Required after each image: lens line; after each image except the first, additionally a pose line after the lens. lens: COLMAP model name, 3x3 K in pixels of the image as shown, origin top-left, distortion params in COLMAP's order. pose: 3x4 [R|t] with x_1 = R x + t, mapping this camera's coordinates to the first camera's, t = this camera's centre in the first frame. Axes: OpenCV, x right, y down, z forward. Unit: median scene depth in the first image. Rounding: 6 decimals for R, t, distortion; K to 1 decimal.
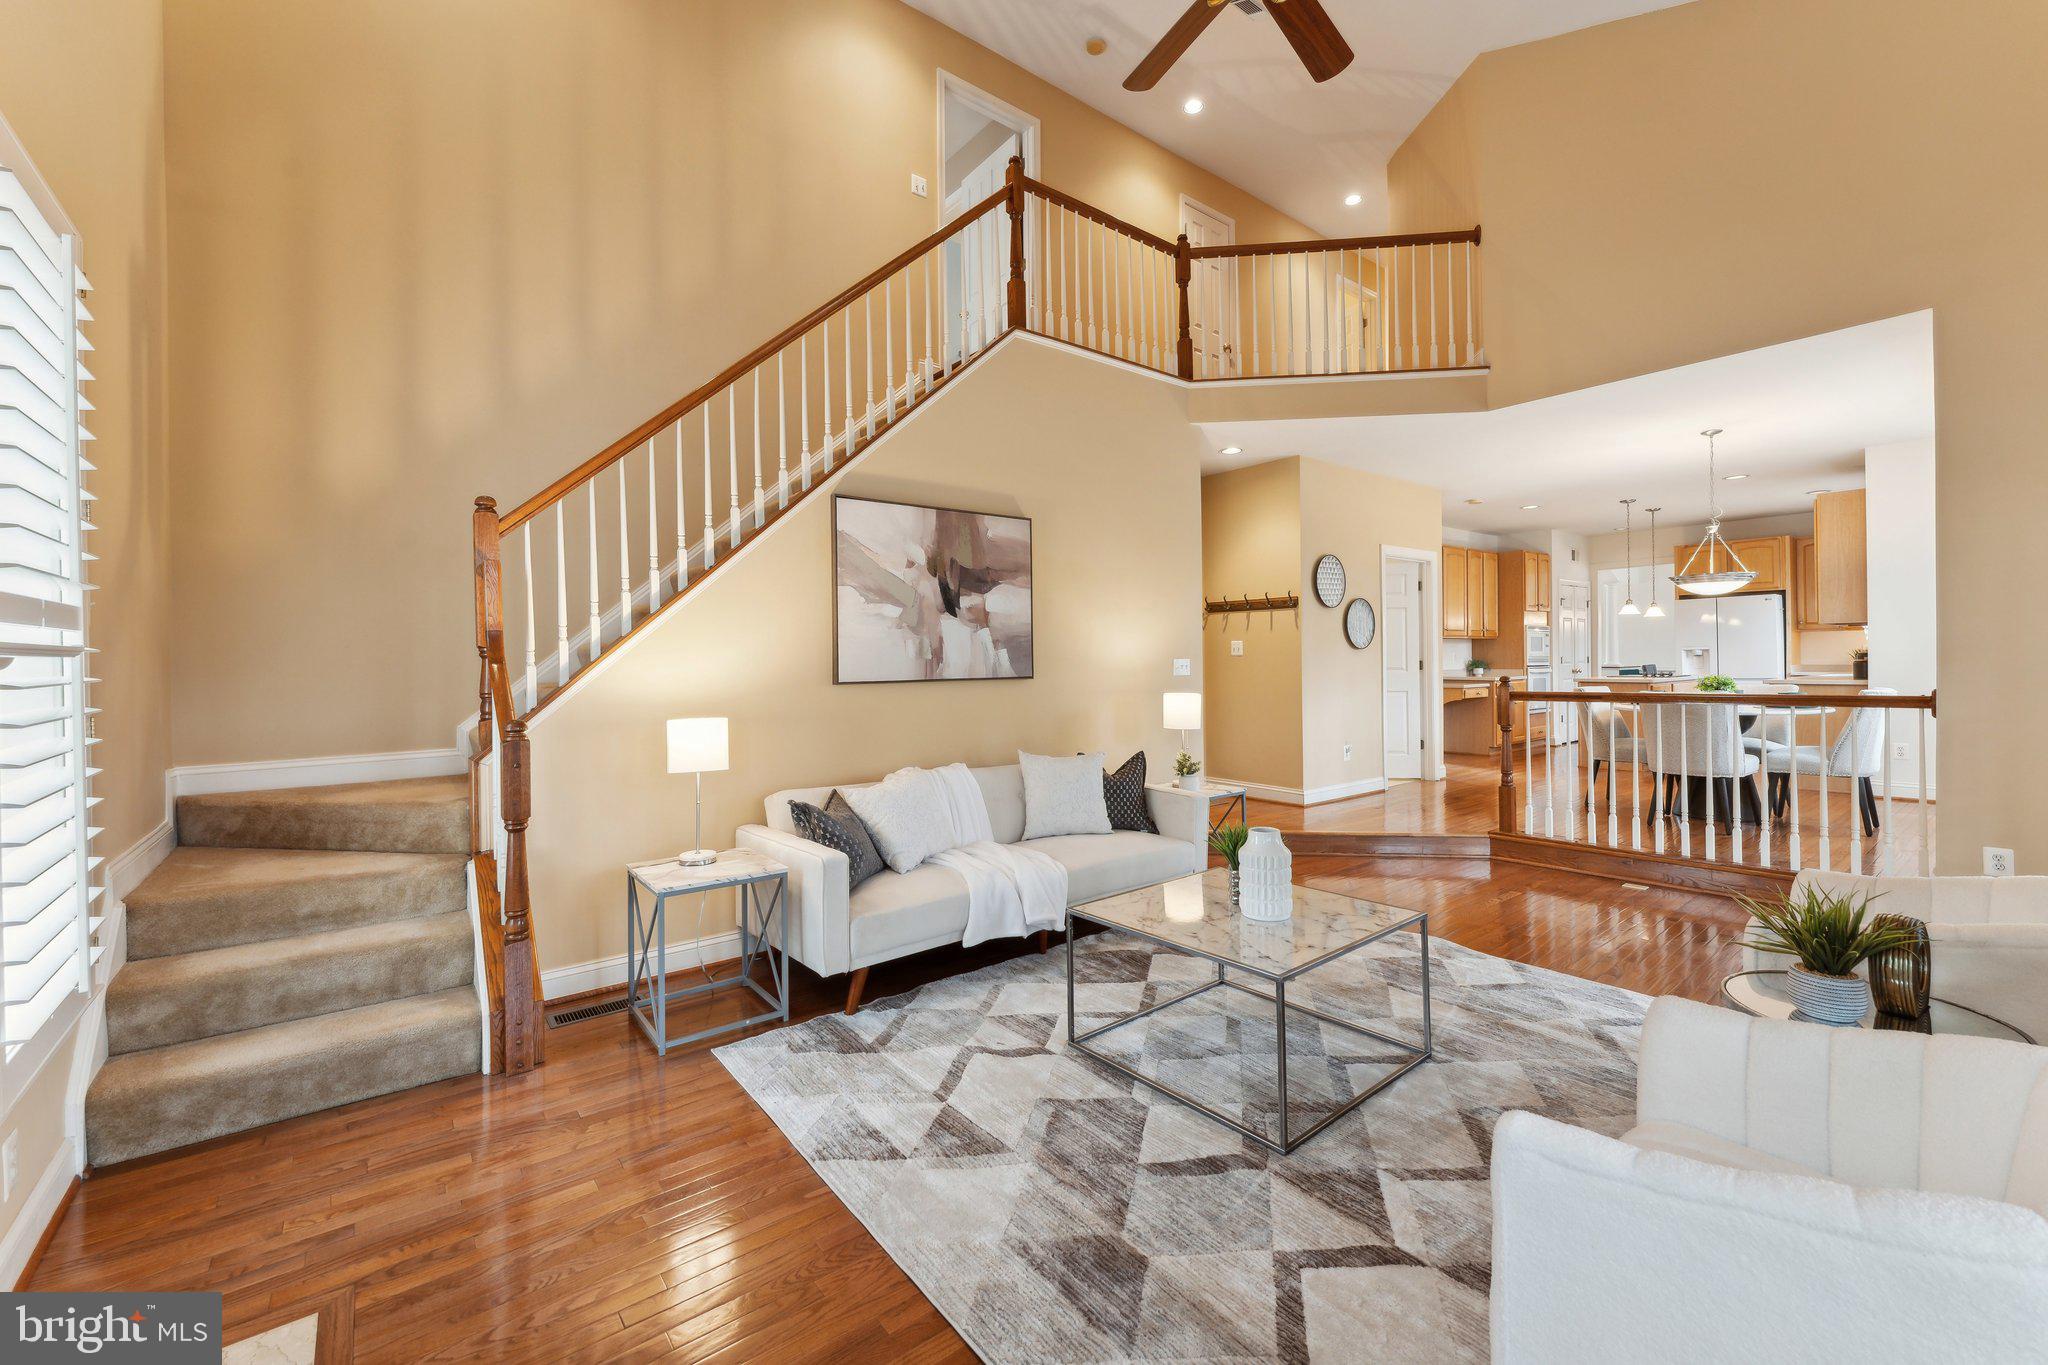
lens RADIAL K [[833.1, 0, 1021.9], [0, 833.1, 663.3], [0, 0, 1]] dist [-0.000151, -0.000320]
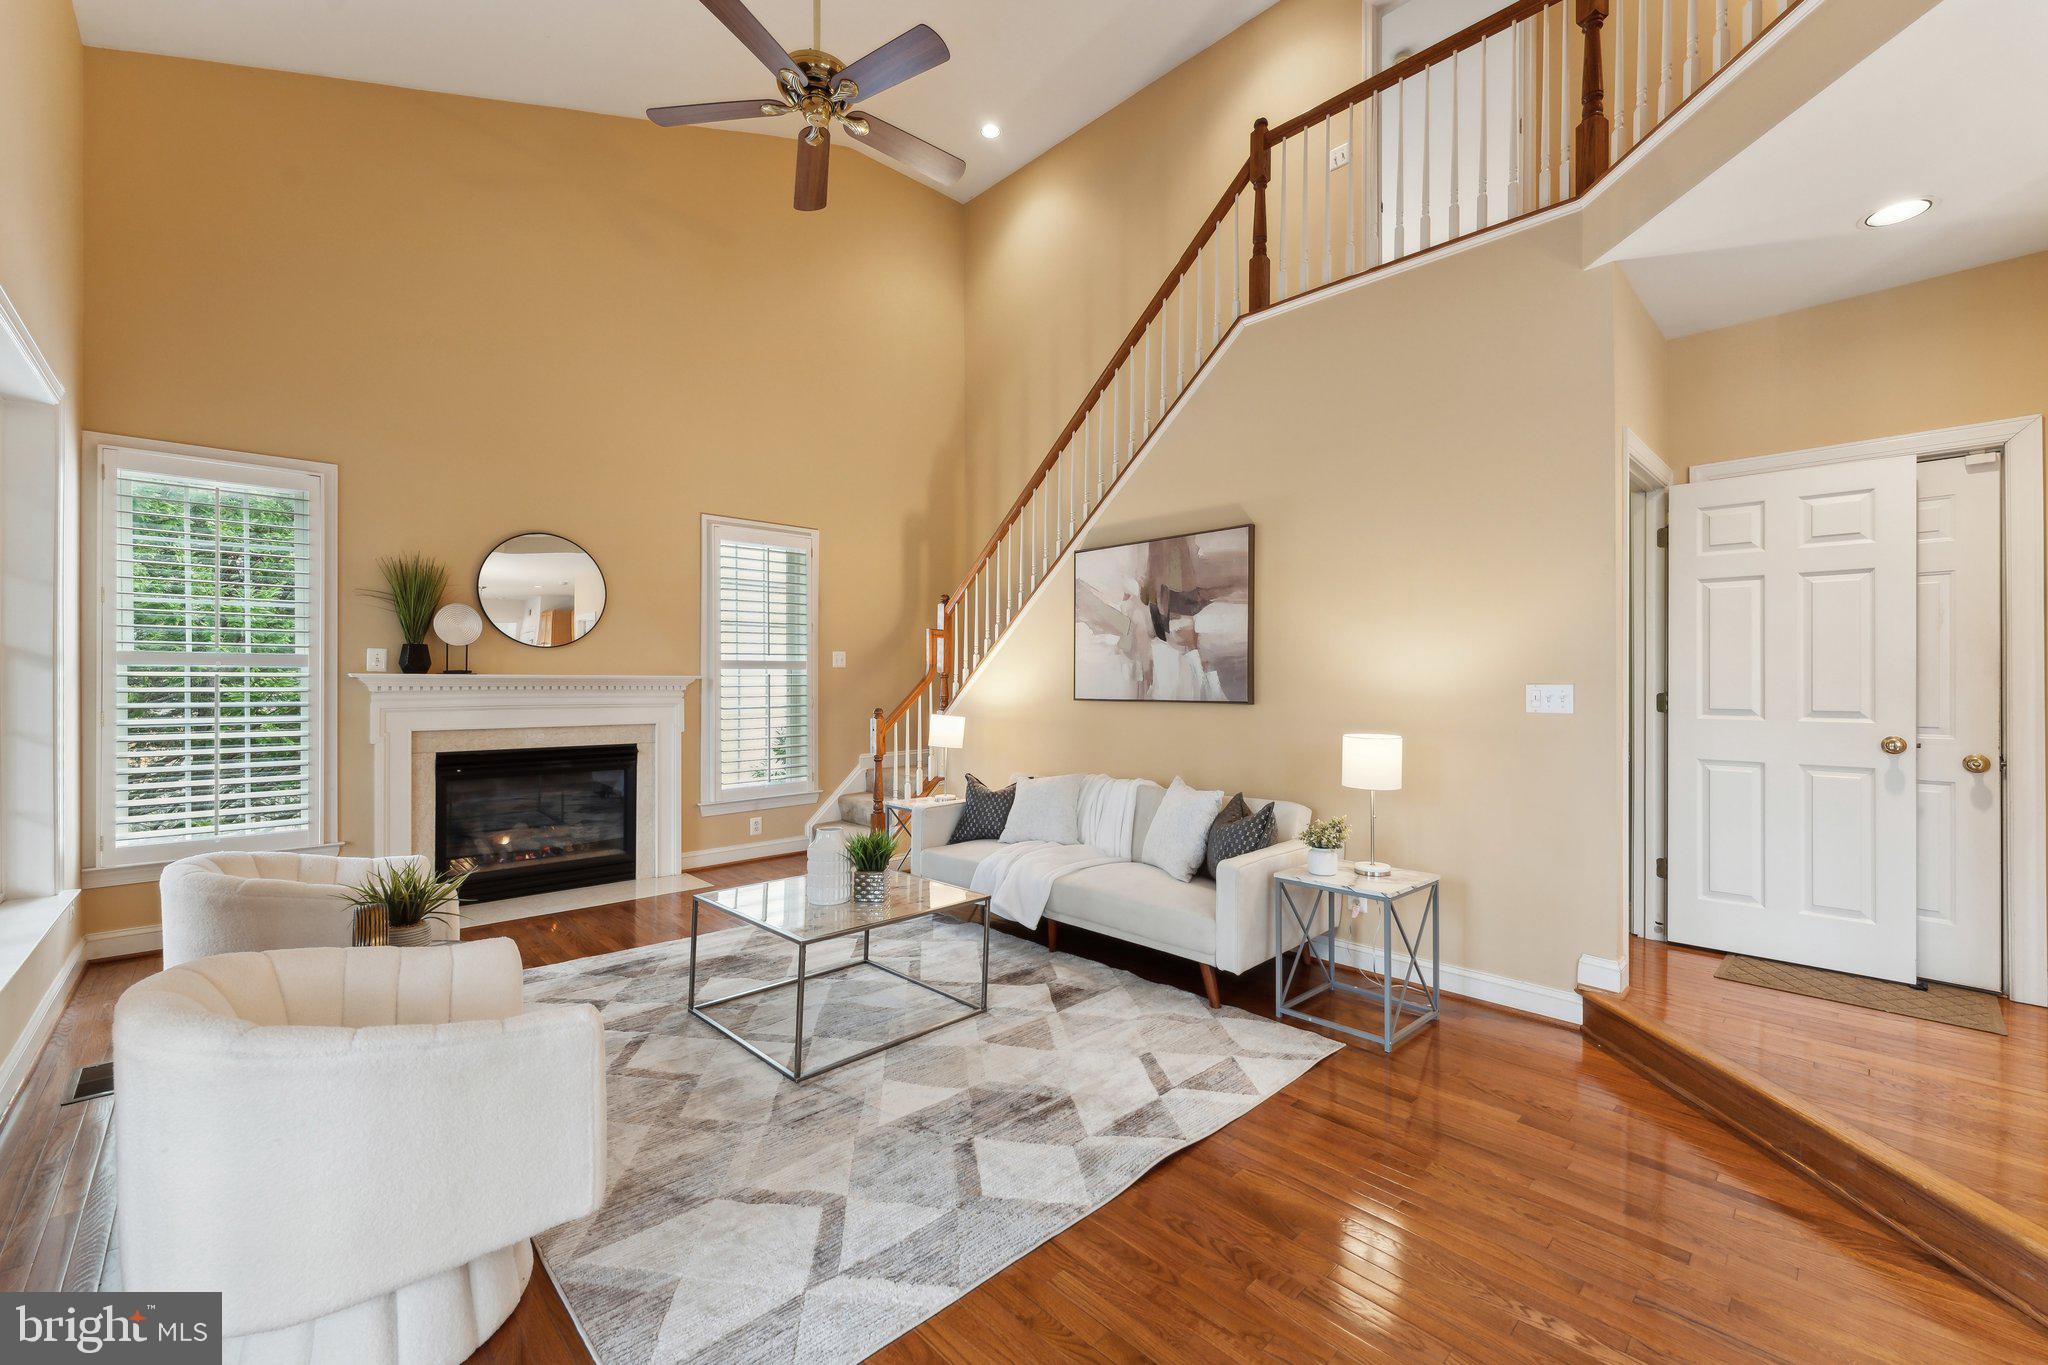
lens RADIAL K [[833.1, 0, 1024.8], [0, 833.1, 680.0], [0, 0, 1]] dist [-0.000151, -0.000320]
pose [[0.095586, 0.011661, -0.995353, 0.940996], [-0.003238, 0.999930, 0.011404, -0.017961], [0.995416, 0.002133, 0.095617, 0.727414]]
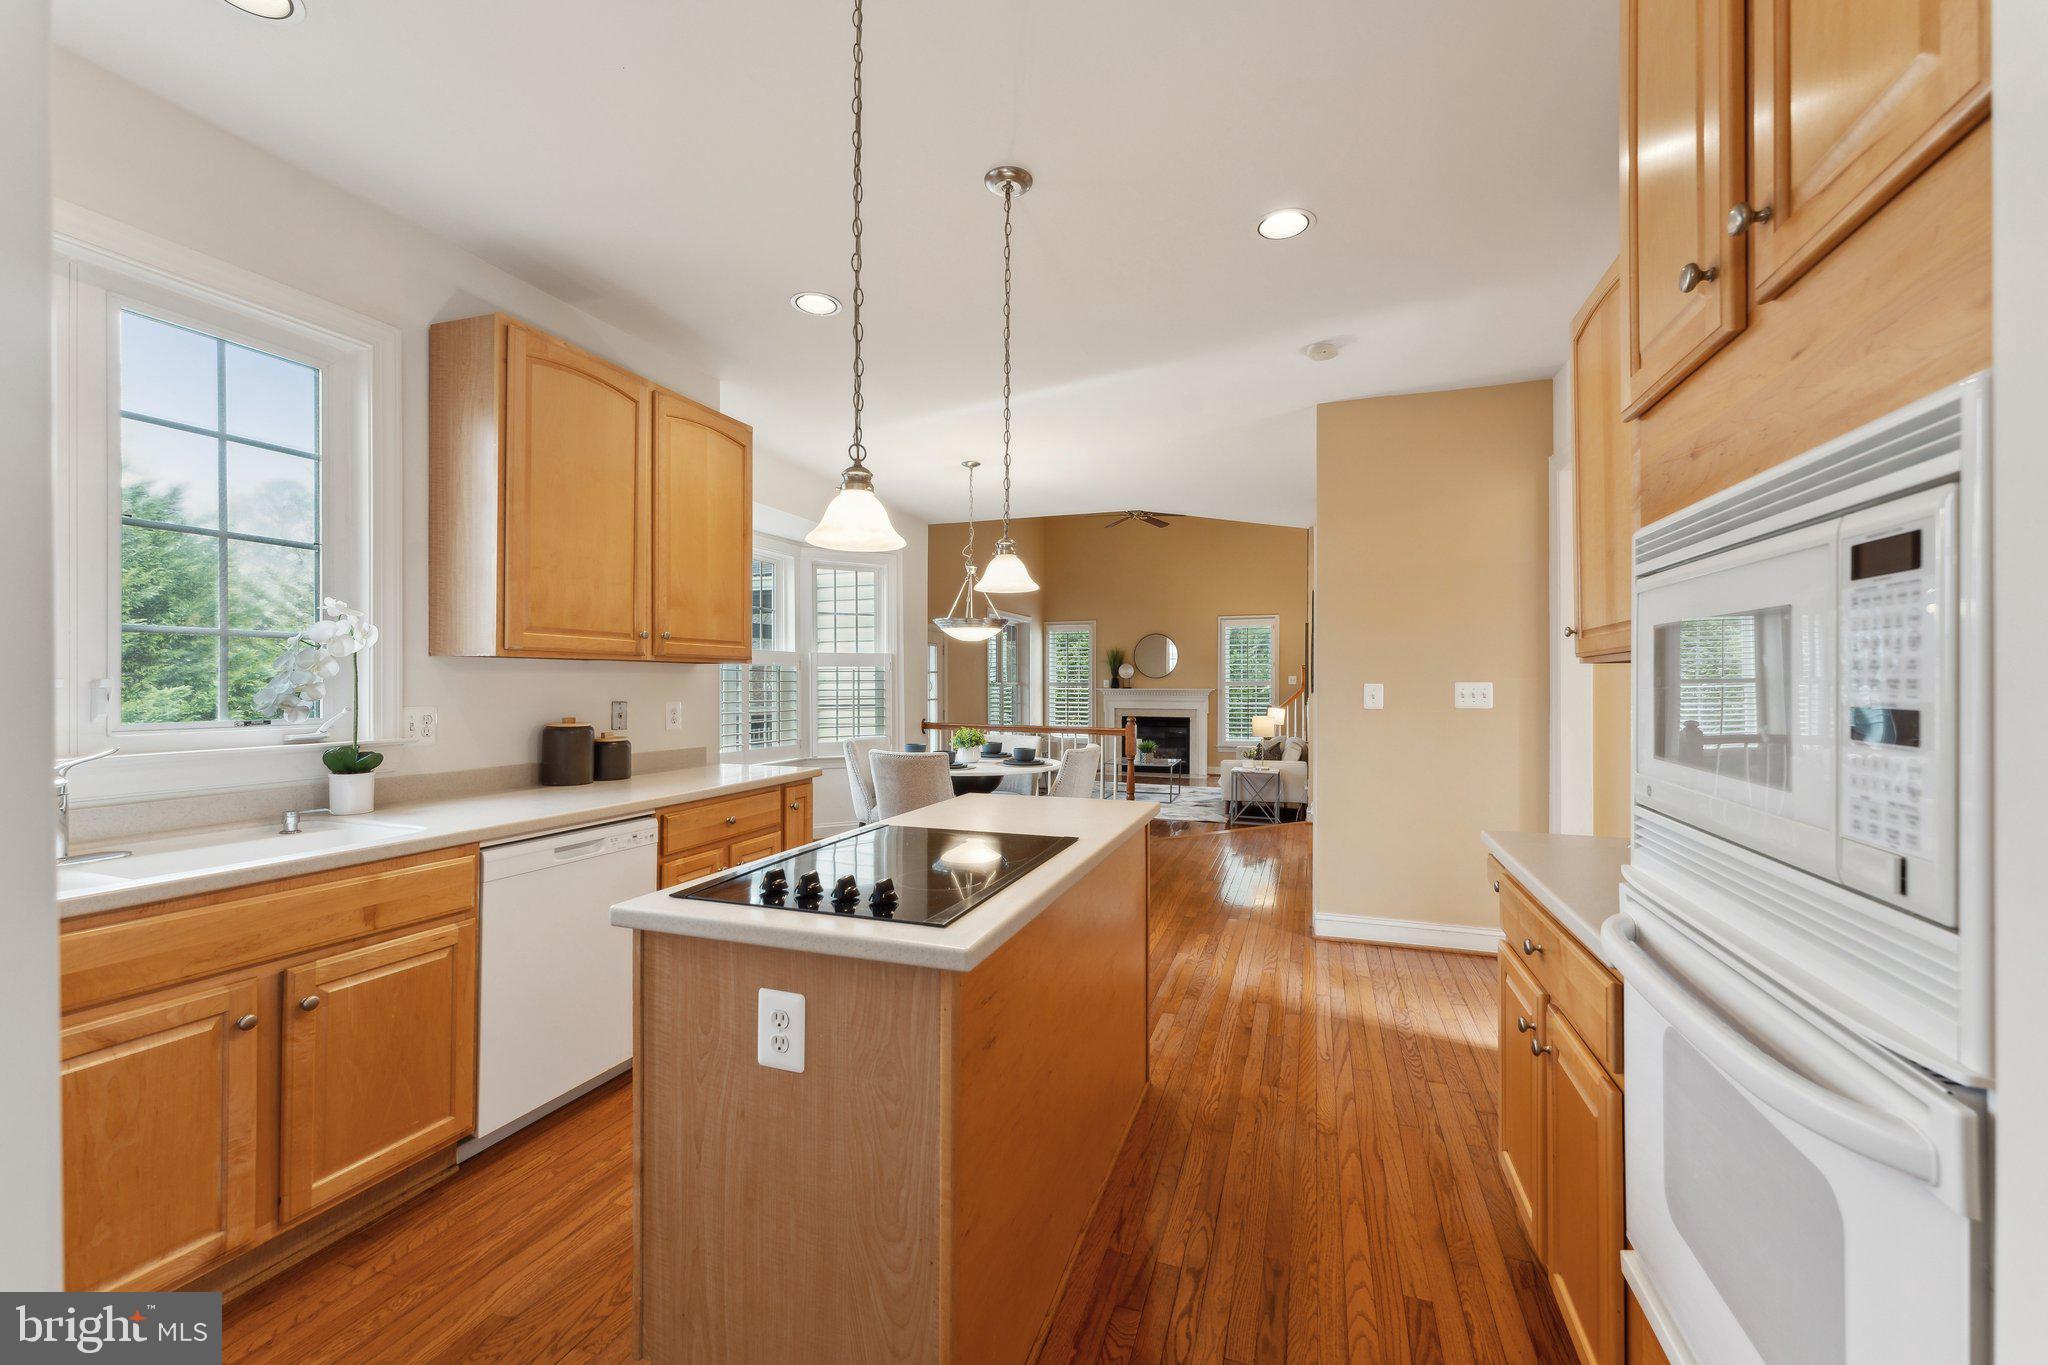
lens RADIAL K [[833.1, 0, 1015.3], [0, 833.1, 683.0], [0, 0, 1]] dist [-0.000151, -0.000320]
pose [[-0.850141, 0.015526, -0.526326, 1.751319], [0.012994, 0.999879, 0.008507, -0.062640], [0.526395, 0.000393, -0.850240, 2.490820]]
